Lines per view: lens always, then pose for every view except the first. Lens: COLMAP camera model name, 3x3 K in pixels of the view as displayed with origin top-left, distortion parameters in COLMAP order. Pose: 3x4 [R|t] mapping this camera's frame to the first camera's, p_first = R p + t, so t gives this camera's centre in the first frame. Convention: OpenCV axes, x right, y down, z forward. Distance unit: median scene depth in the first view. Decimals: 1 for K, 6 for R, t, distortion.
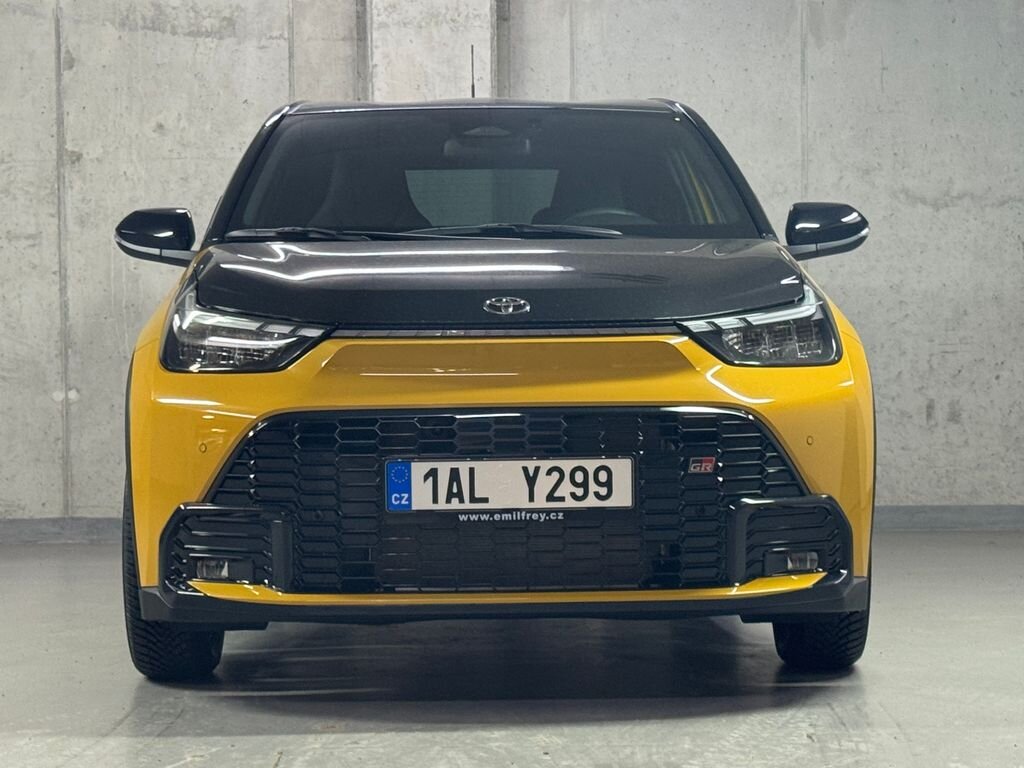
lens RADIAL K [[2552.0, 0, 512.0], [0, 2552.0, 384.0], [0, 0, 1]] dist [0.112272, 0.465571]
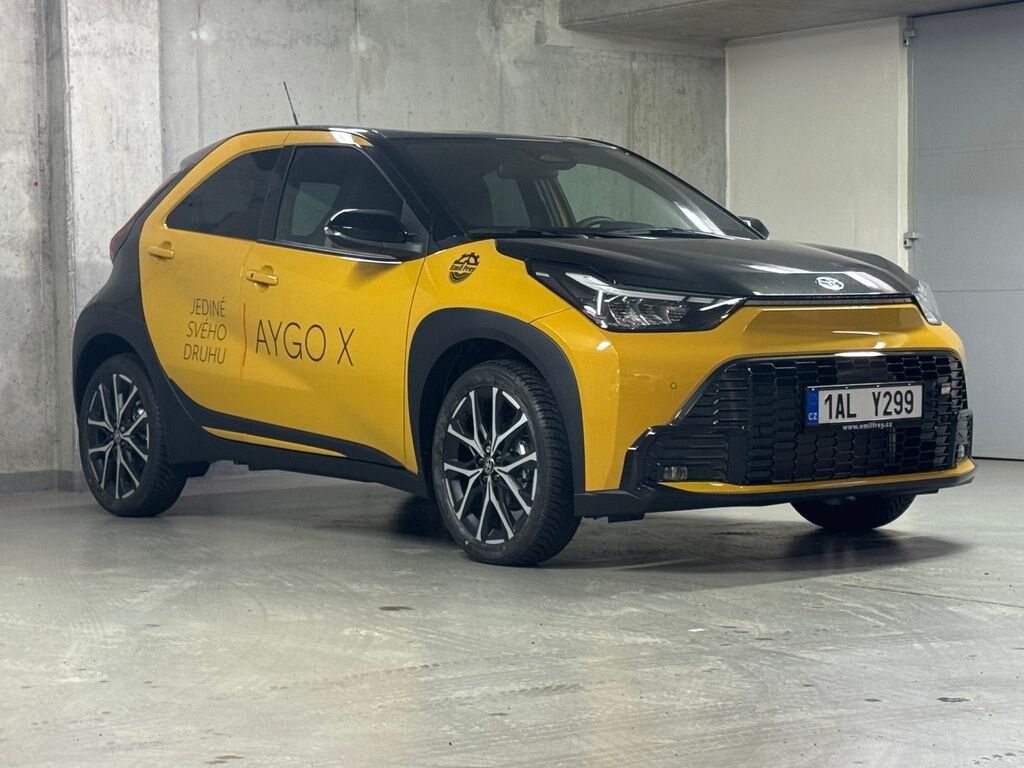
lens RADIAL K [[2279.7, 0, 512.0], [0, 2279.7, 384.0], [0, 0, 1]] dist [0.142918, 0.084236]
pose [[0.803505, -0.021428, 0.594913, -0.513041], [0.020037, 0.999759, 0.008948, 0.006233], [-0.594961, 0.004731, 0.803740, 0.031079]]
